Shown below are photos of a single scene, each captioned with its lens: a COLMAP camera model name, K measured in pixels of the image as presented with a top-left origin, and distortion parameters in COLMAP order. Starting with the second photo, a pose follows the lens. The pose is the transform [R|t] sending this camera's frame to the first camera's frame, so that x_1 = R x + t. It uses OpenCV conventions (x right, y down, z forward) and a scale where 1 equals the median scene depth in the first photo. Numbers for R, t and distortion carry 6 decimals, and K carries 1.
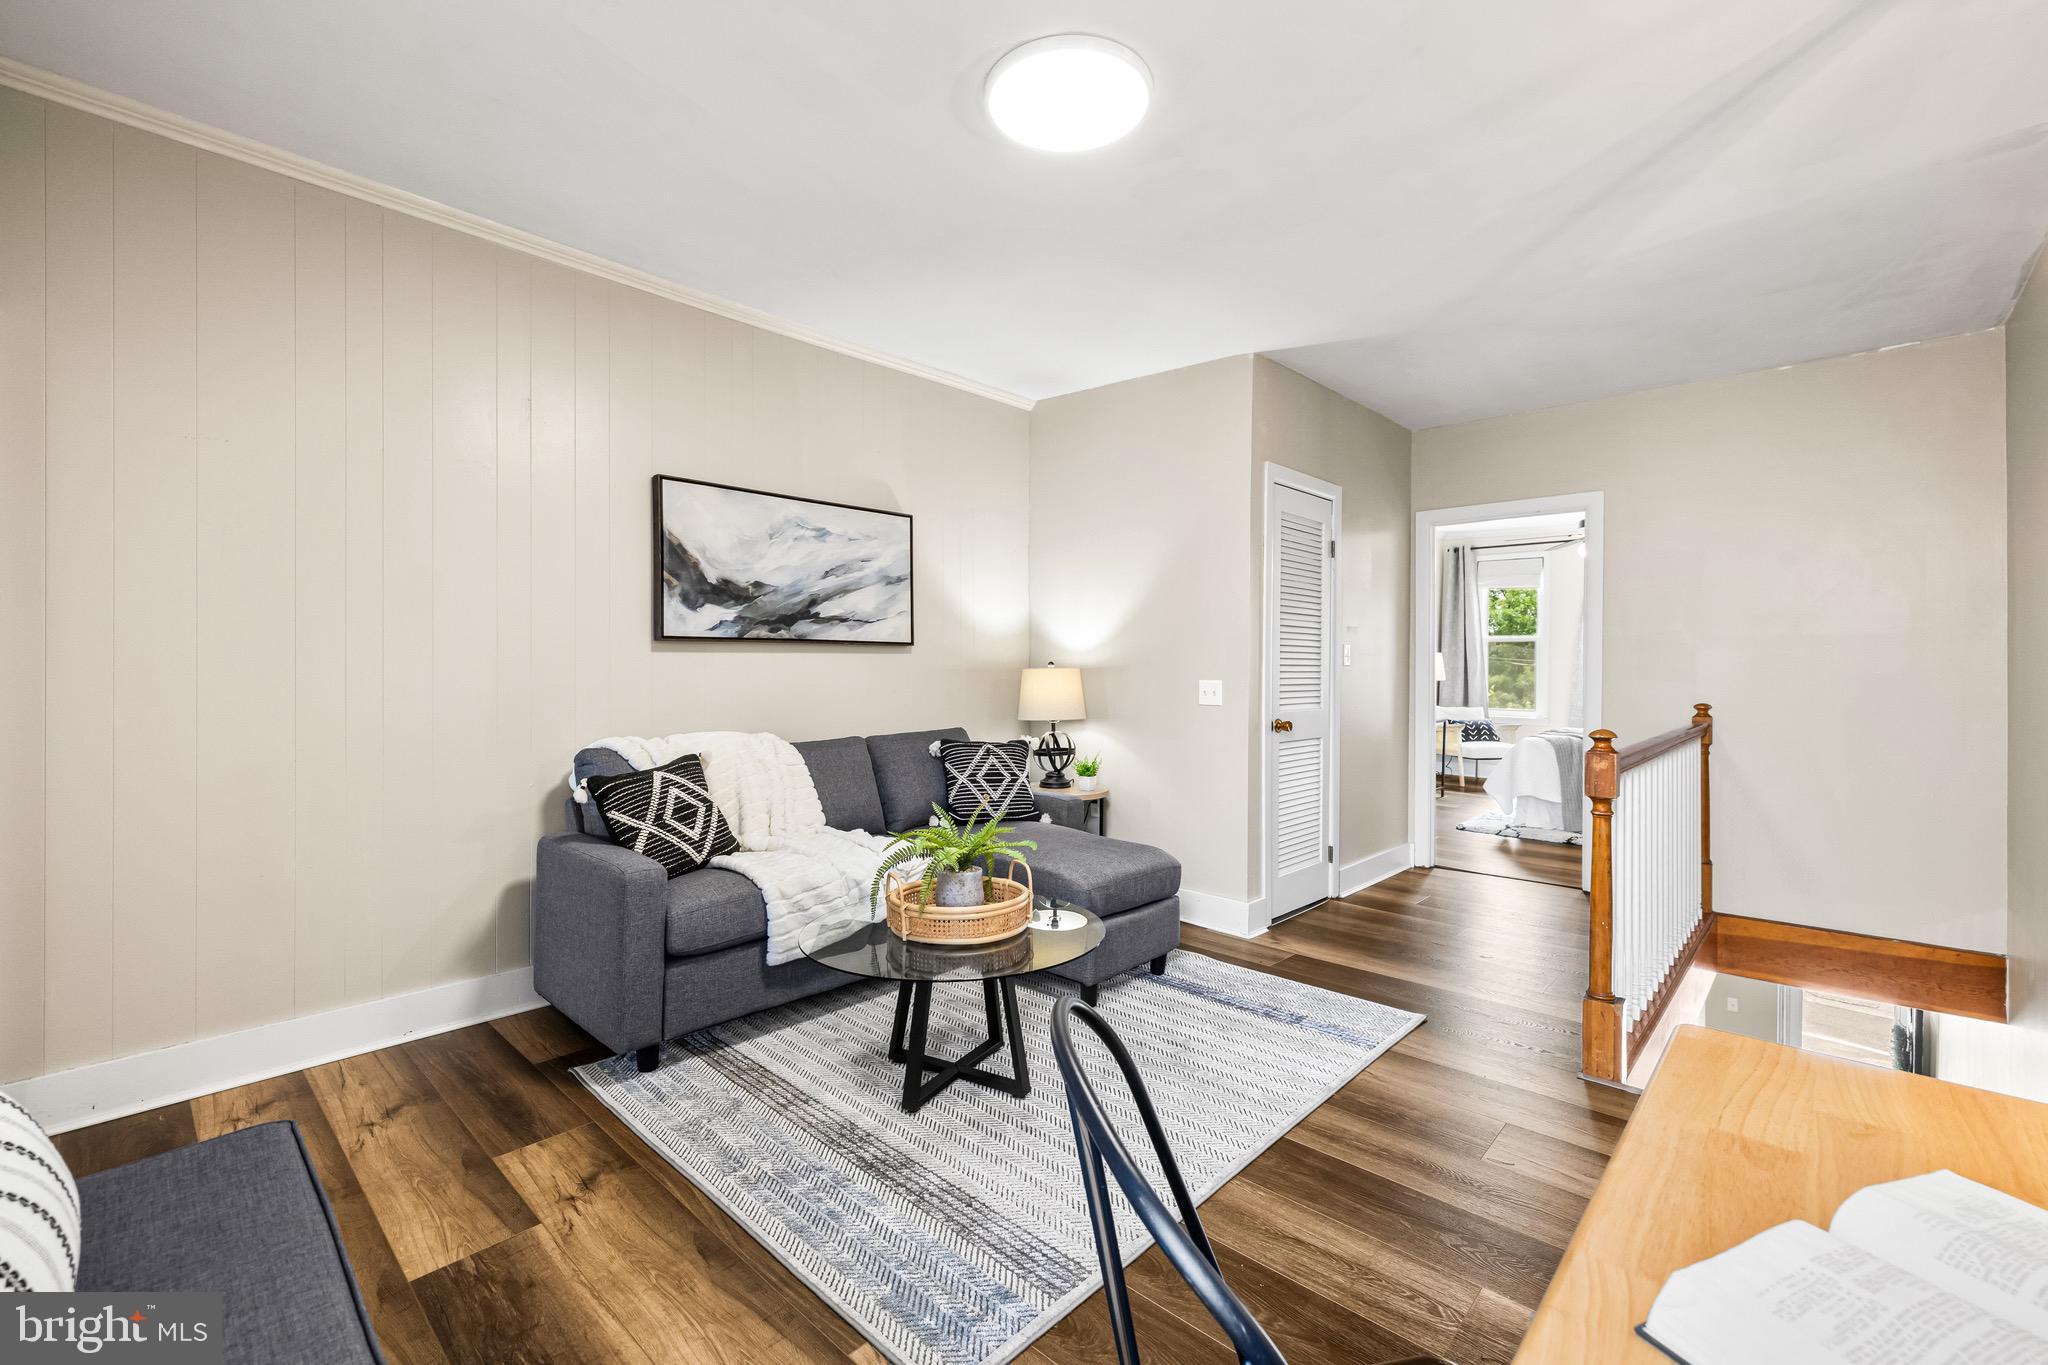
lens RADIAL K [[860.4, 0, 1027.7], [0, 860.4, 683.2], [0, 0, 1]] dist [-0.000895, 0.000074]
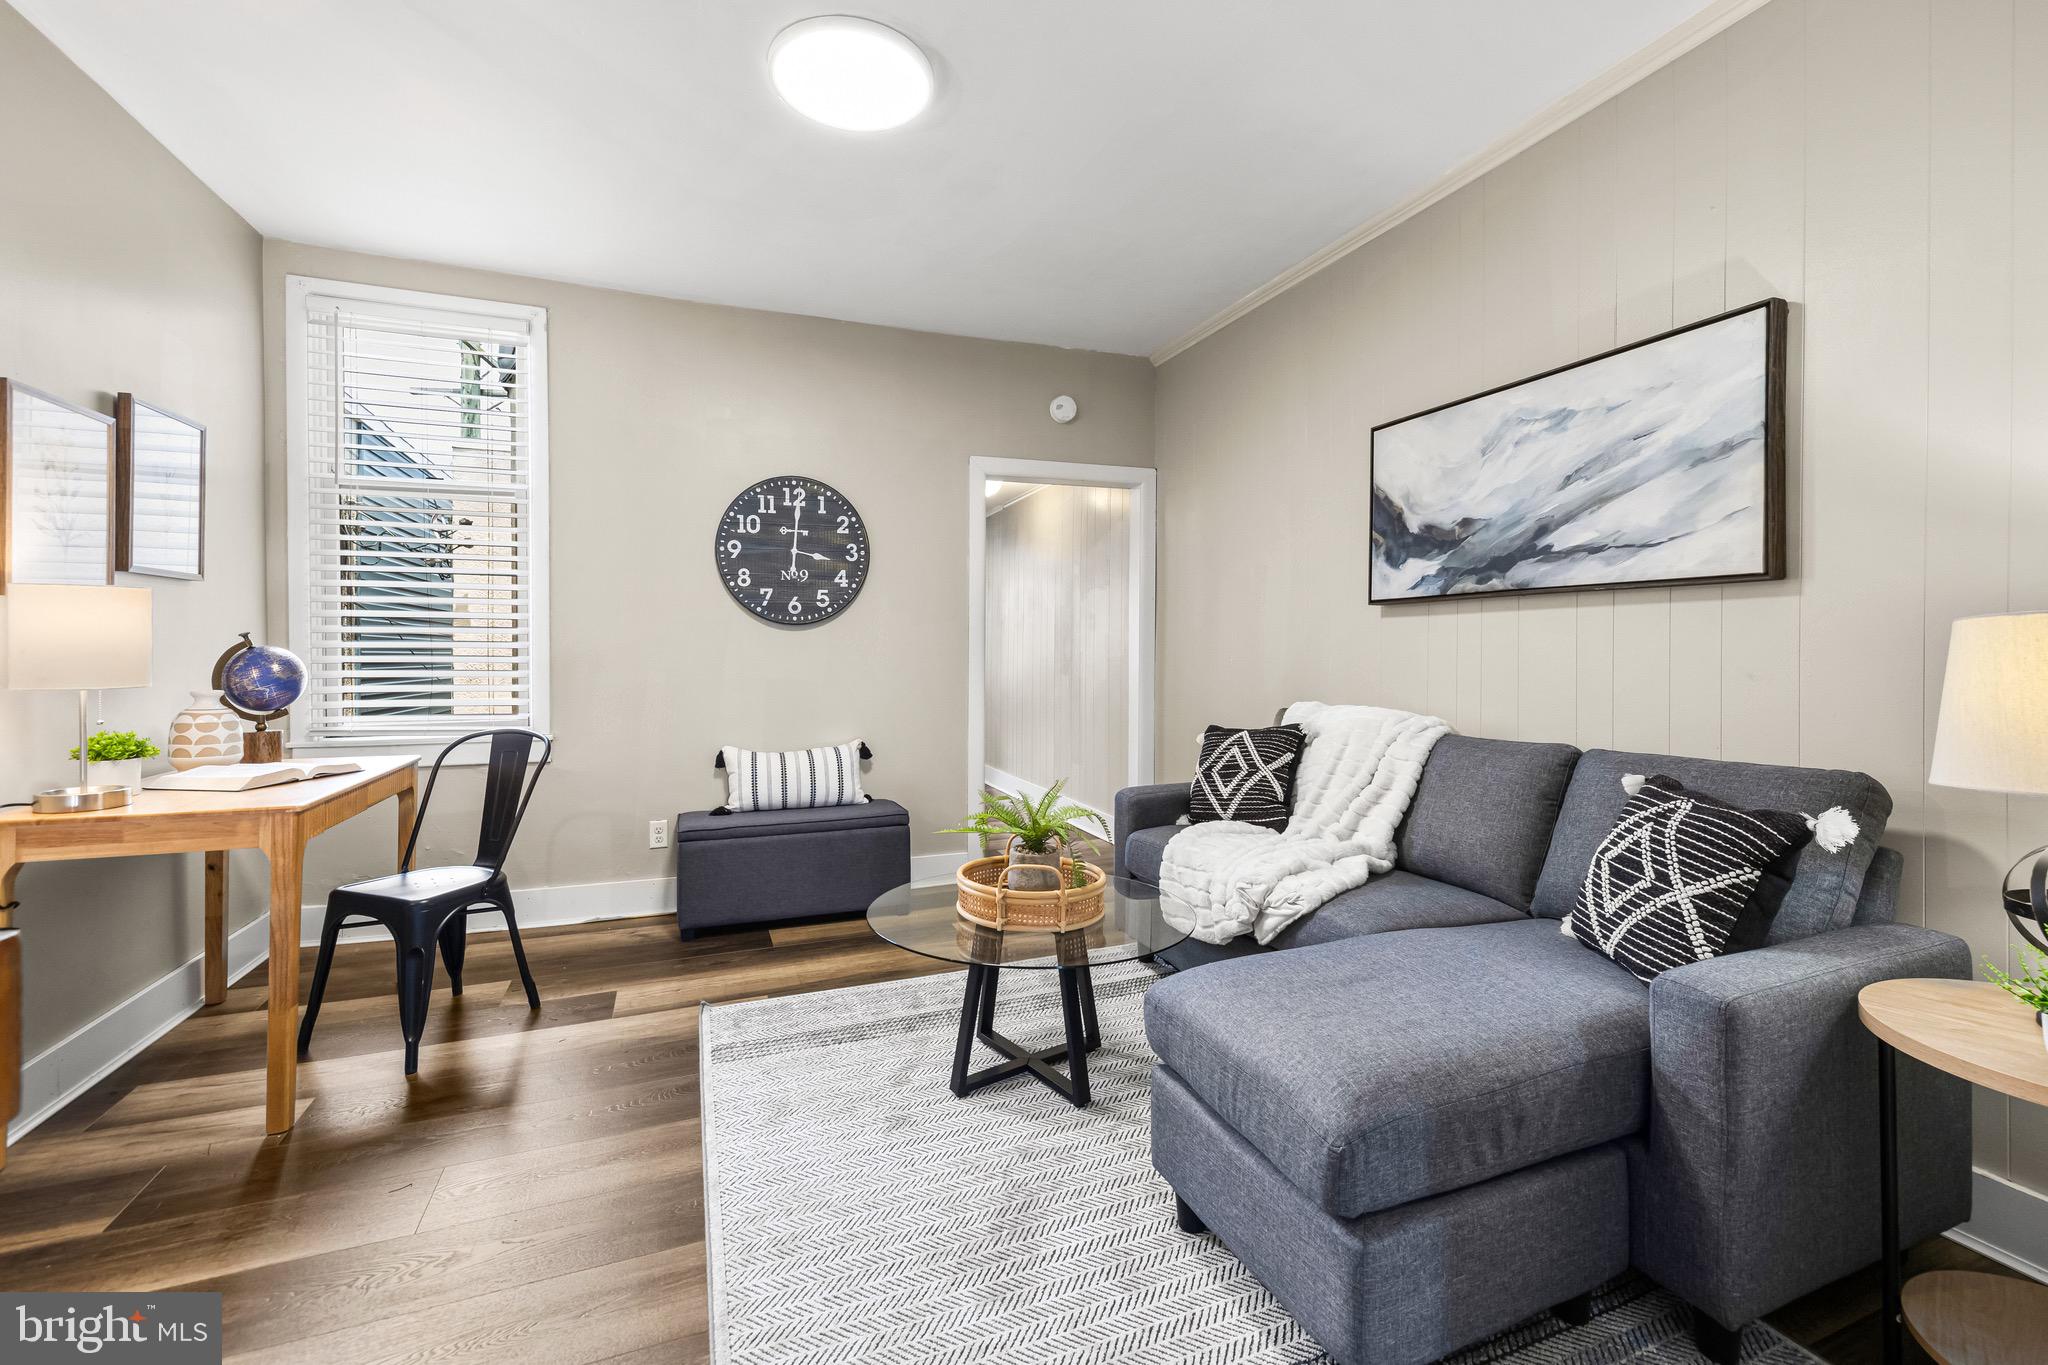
lens RADIAL K [[866.8, 0, 1028.1], [0, 866.8, 652.3], [0, 0, 1]] dist [0.000498, 0.000020]
pose [[-0.425032, 0.004644, -0.905166, 0.538194], [-0.015394, 0.999805, 0.012358, -0.004100], [0.905047, 0.019187, -0.424878, 0.977970]]
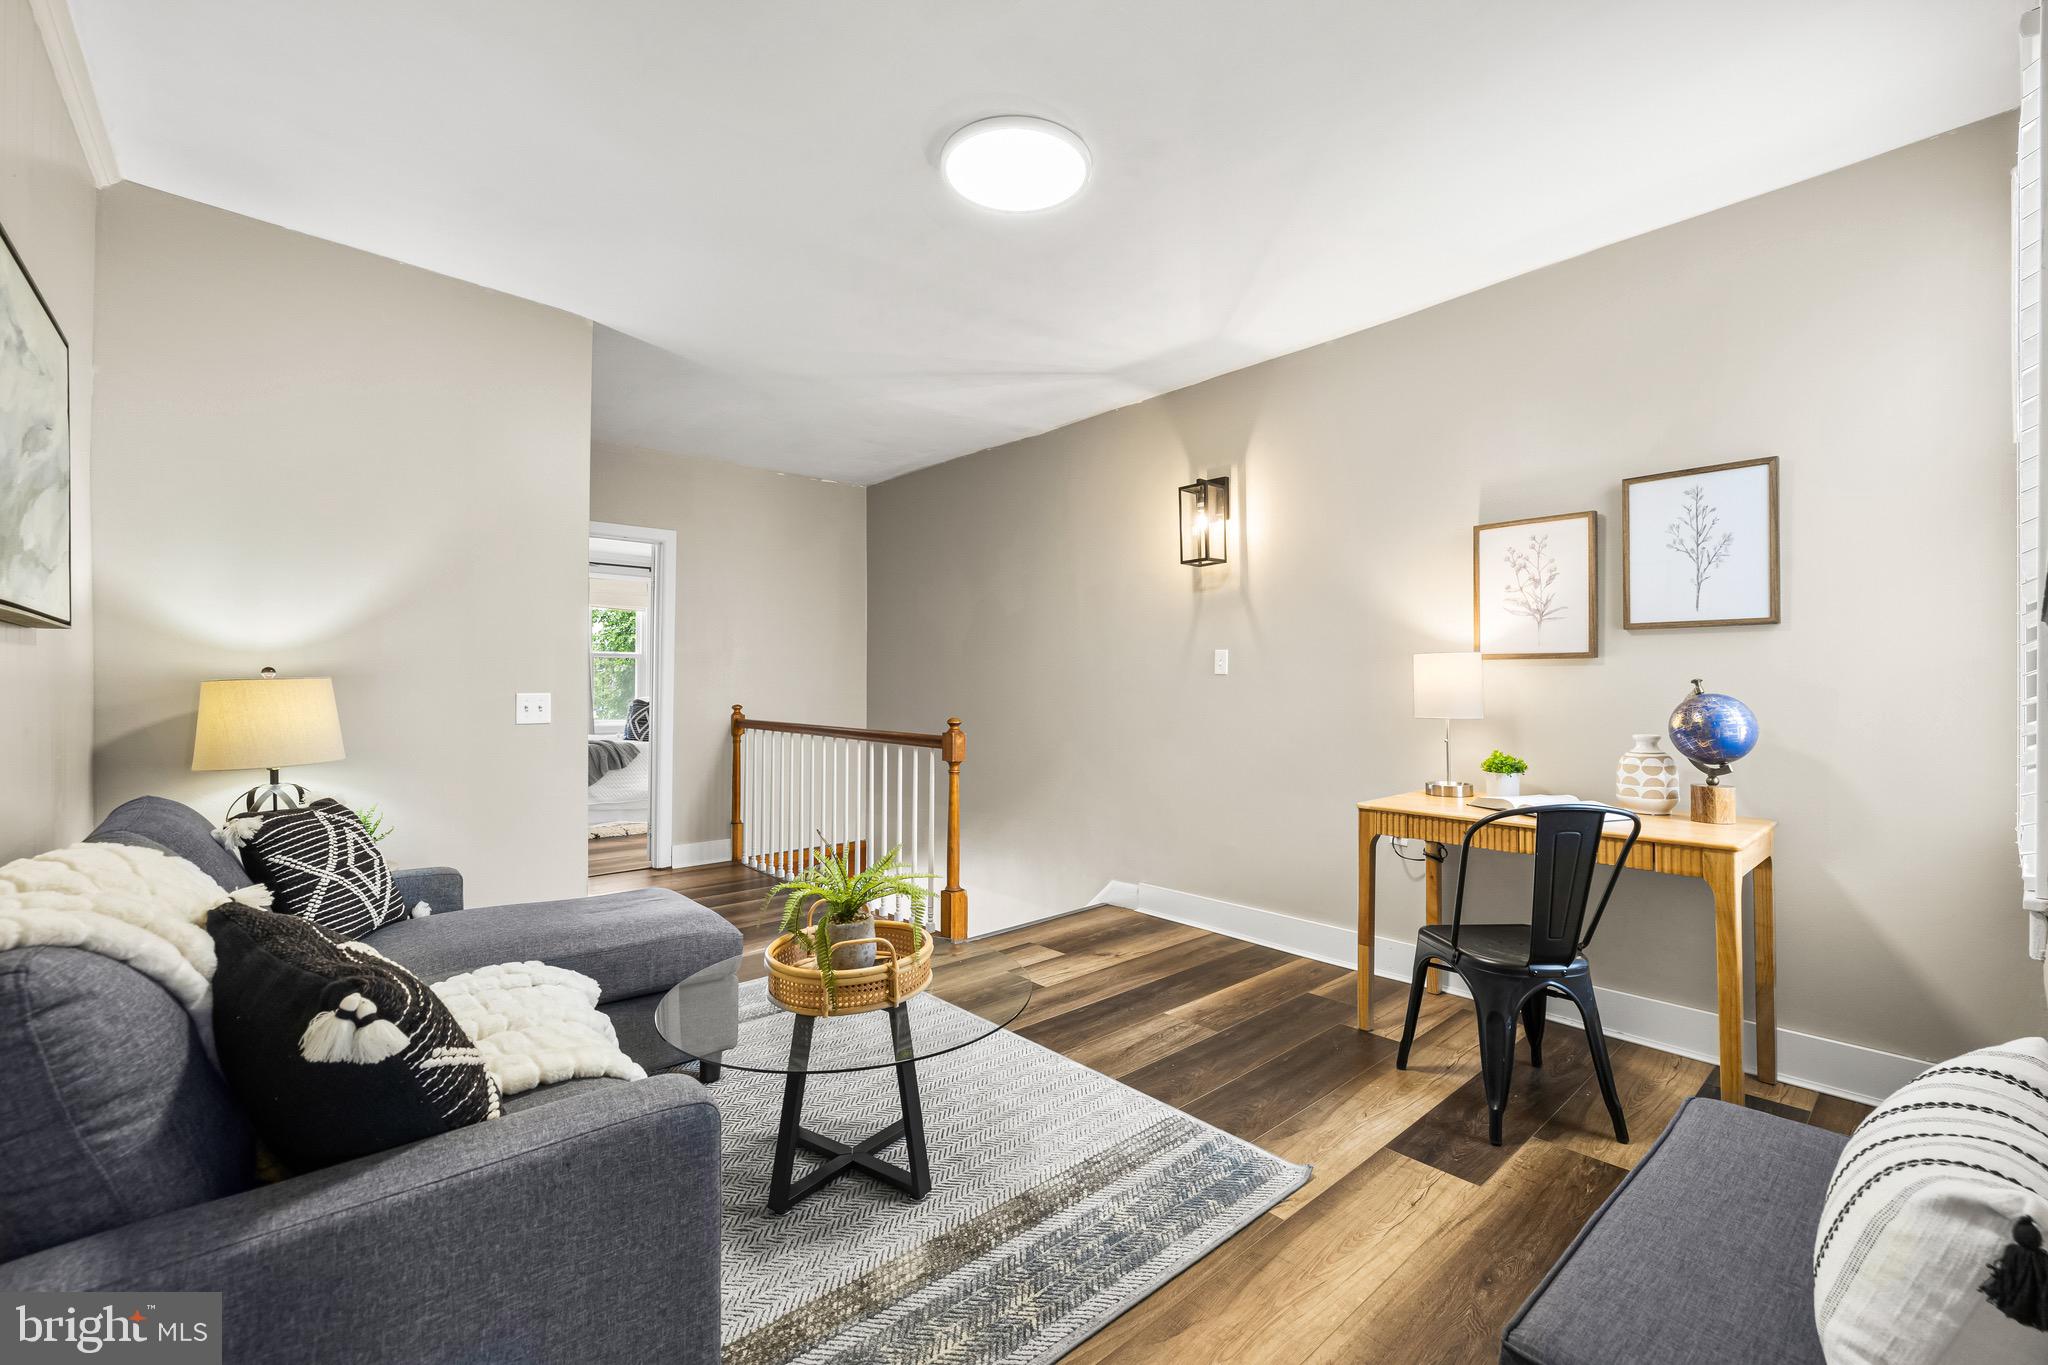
lens RADIAL K [[865.0, 0, 1020.9], [0, 865.0, 690.6], [0, 0, 1]] dist [0.002072, 0.000197]
pose [[0.091418, -0.013602, 0.995720, -0.636104], [0.015185, 0.999809, 0.012264, -0.009428], [-0.995697, 0.013999, 0.091607, 0.530960]]
